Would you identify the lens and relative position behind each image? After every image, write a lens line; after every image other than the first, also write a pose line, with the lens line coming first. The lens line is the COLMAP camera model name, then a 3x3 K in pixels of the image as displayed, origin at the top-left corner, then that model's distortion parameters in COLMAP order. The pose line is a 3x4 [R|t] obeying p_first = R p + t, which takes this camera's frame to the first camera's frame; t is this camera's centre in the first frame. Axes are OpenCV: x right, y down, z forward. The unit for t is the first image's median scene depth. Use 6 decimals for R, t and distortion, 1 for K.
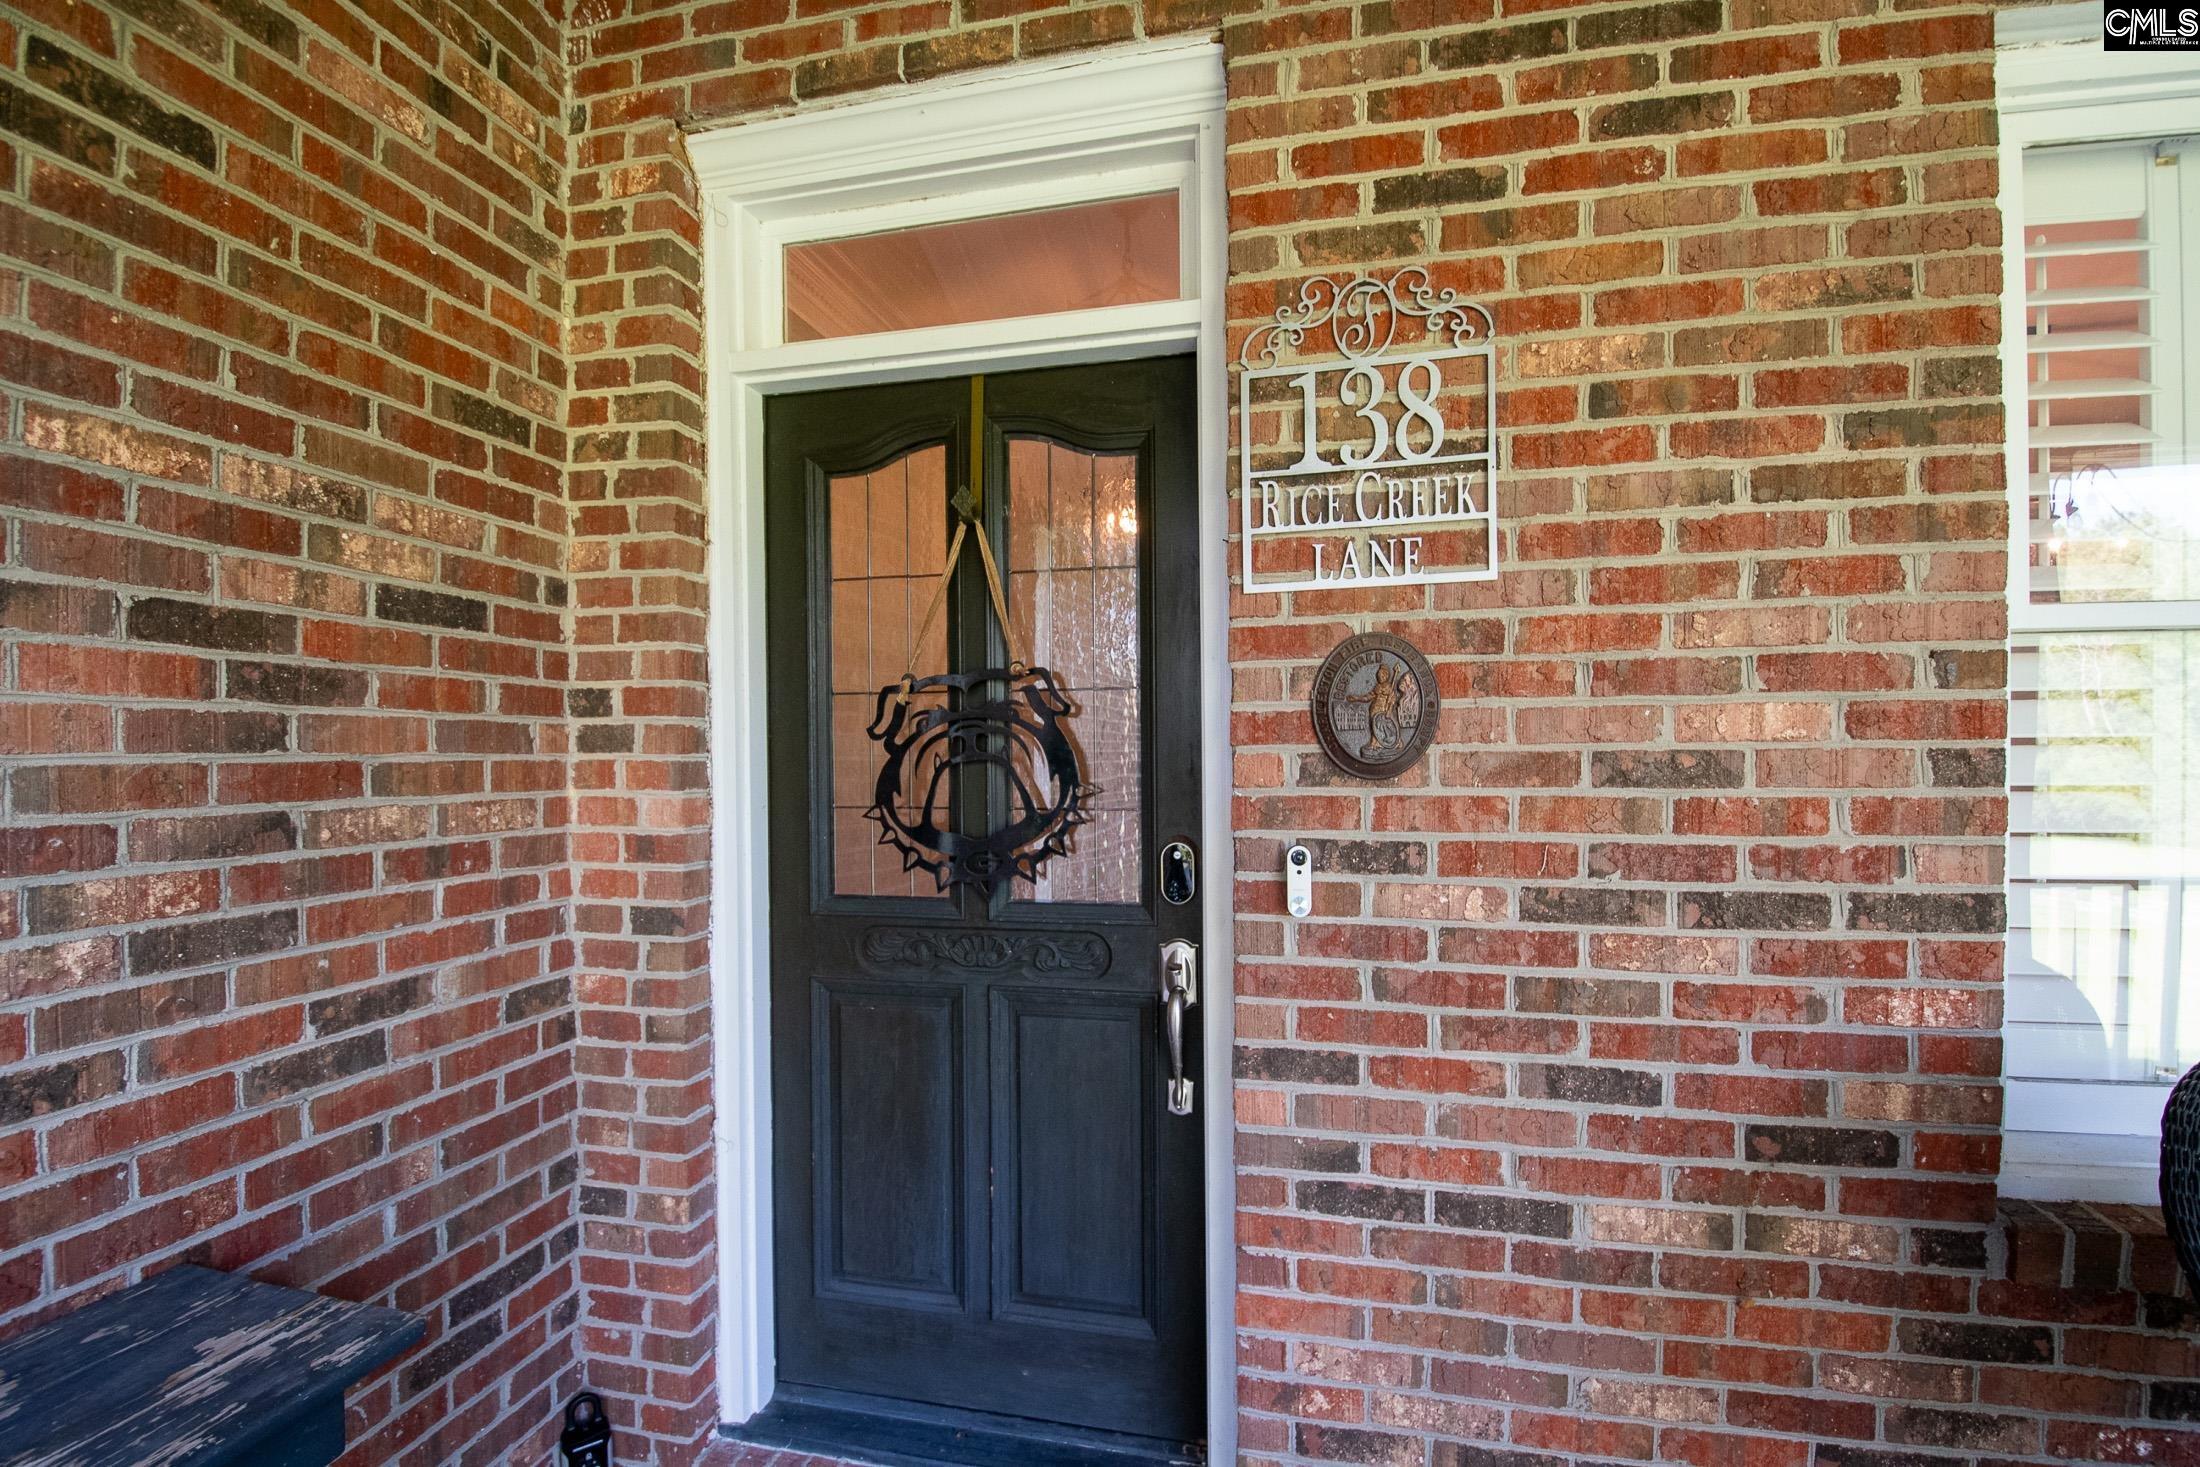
lens RADIAL K [[983.0, 0, 1108.5], [0, 983.0, 756.3], [0, 0, 1]] dist [-0.023402, -0.001151]
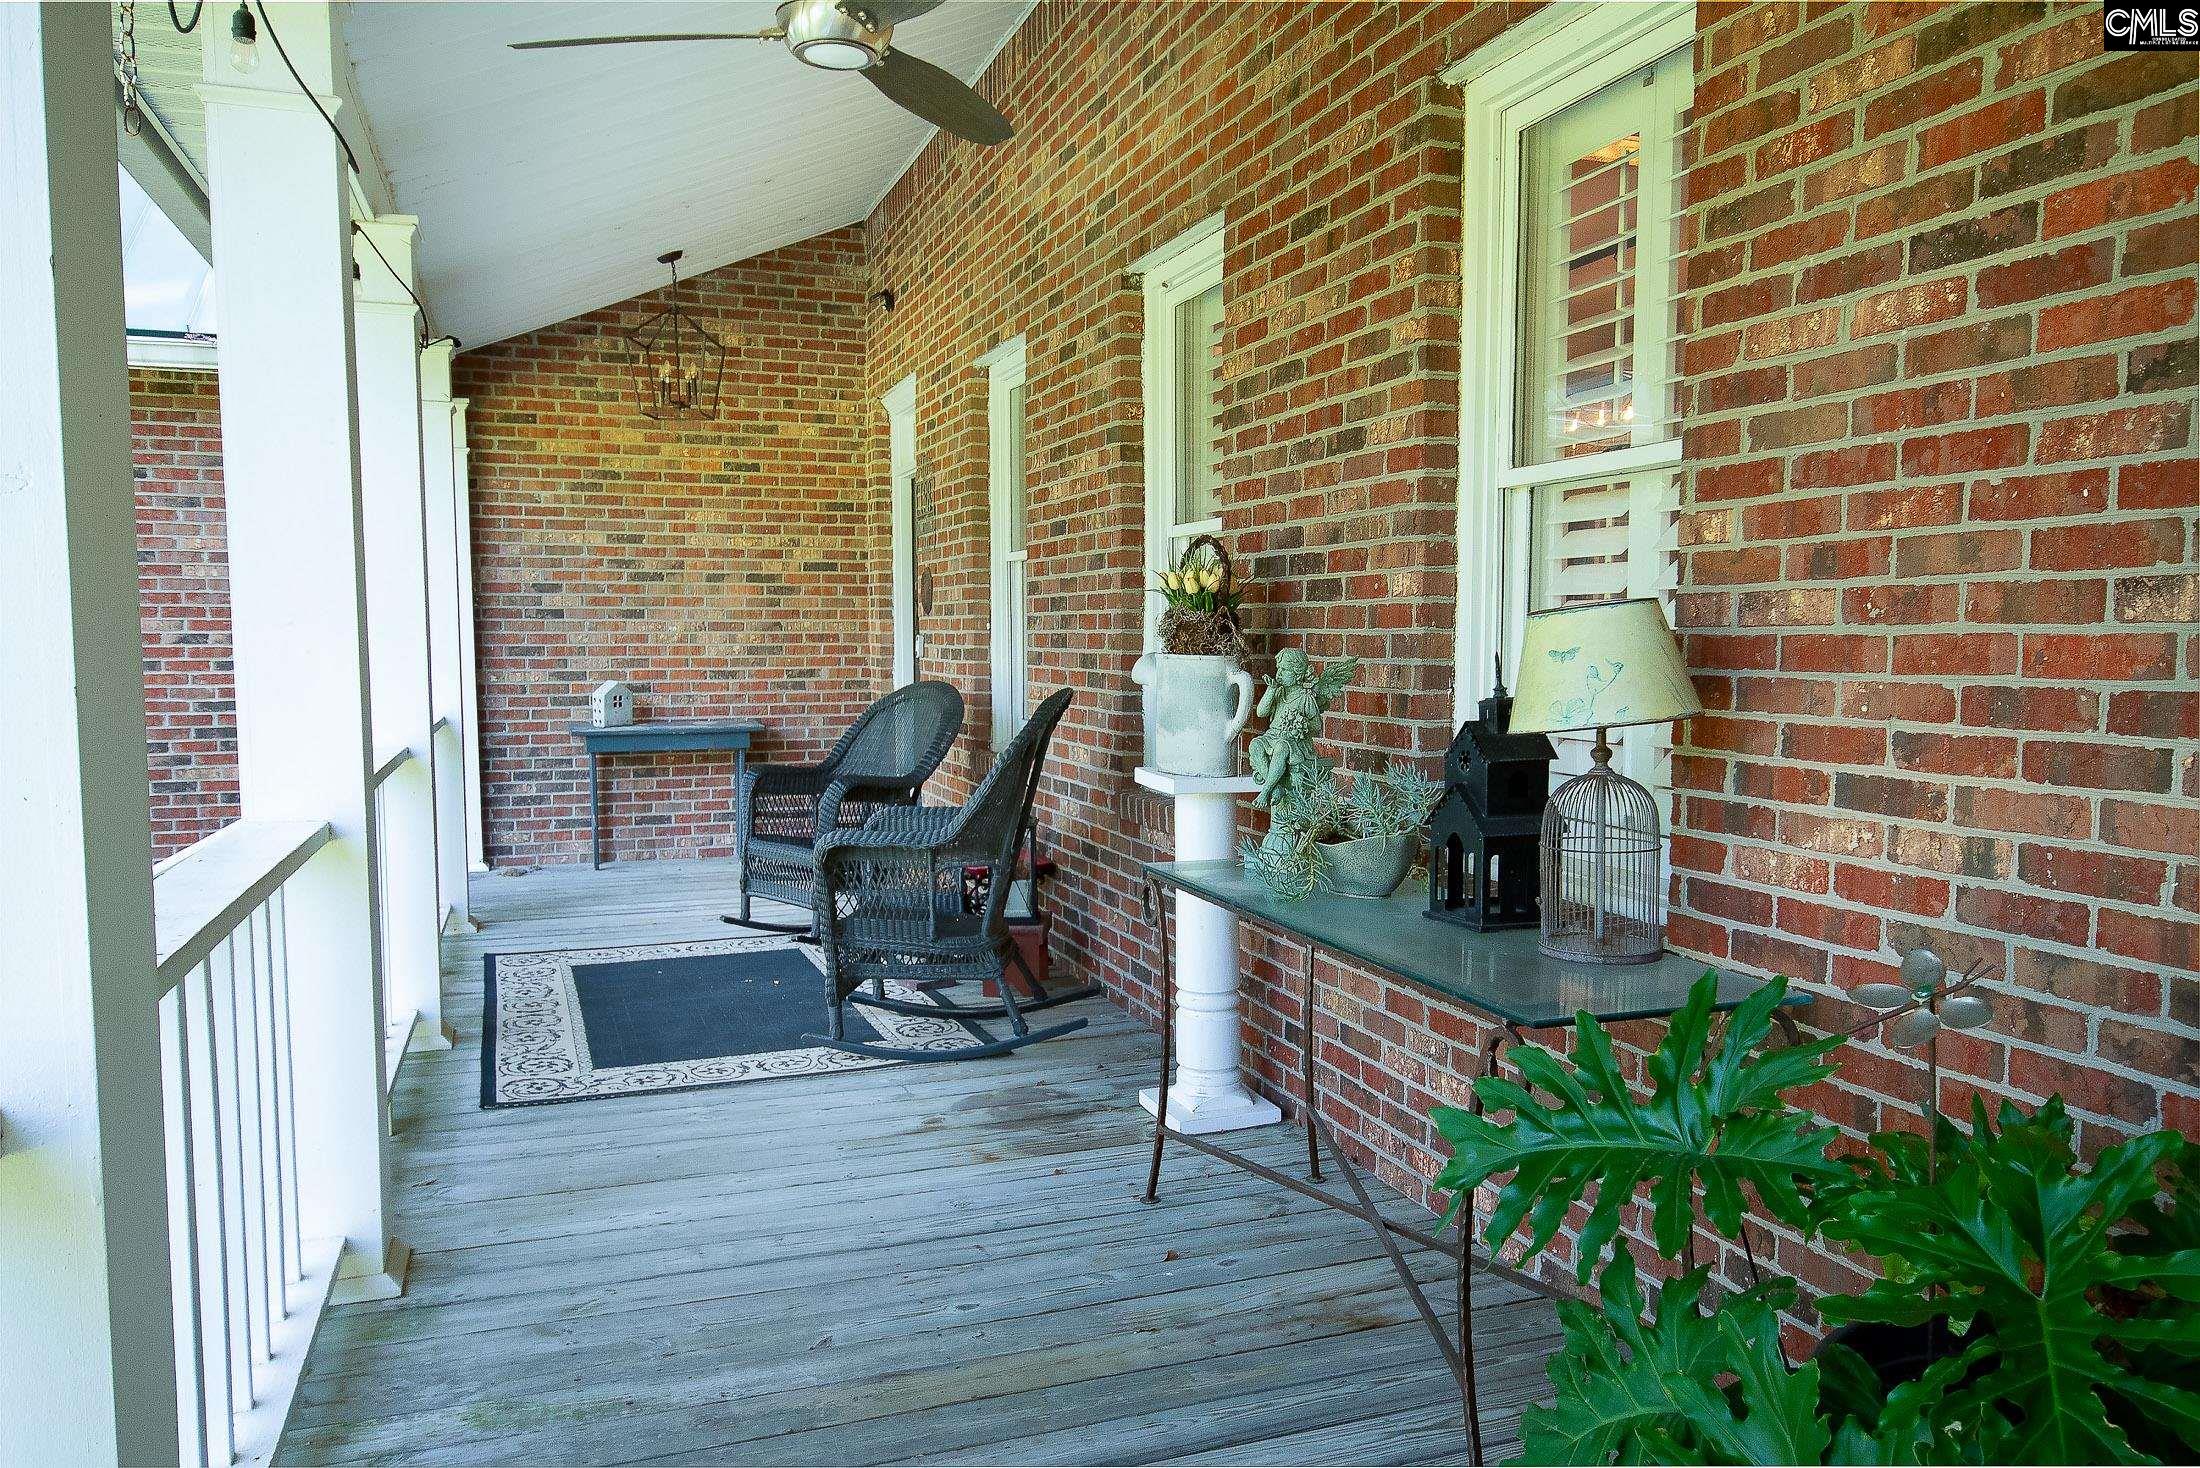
lens RADIAL K [[1564.6, 0, 1099.7], [0, 1564.6, 734.0], [0, 0, 1]] dist [-0.002623, 0.000016]
pose [[0.529233, 0.058355, -0.846467, 4.907014], [-0.001531, 0.997696, 0.067824, 0.071411], [0.848475, -0.034599, 0.528103, -1.222730]]
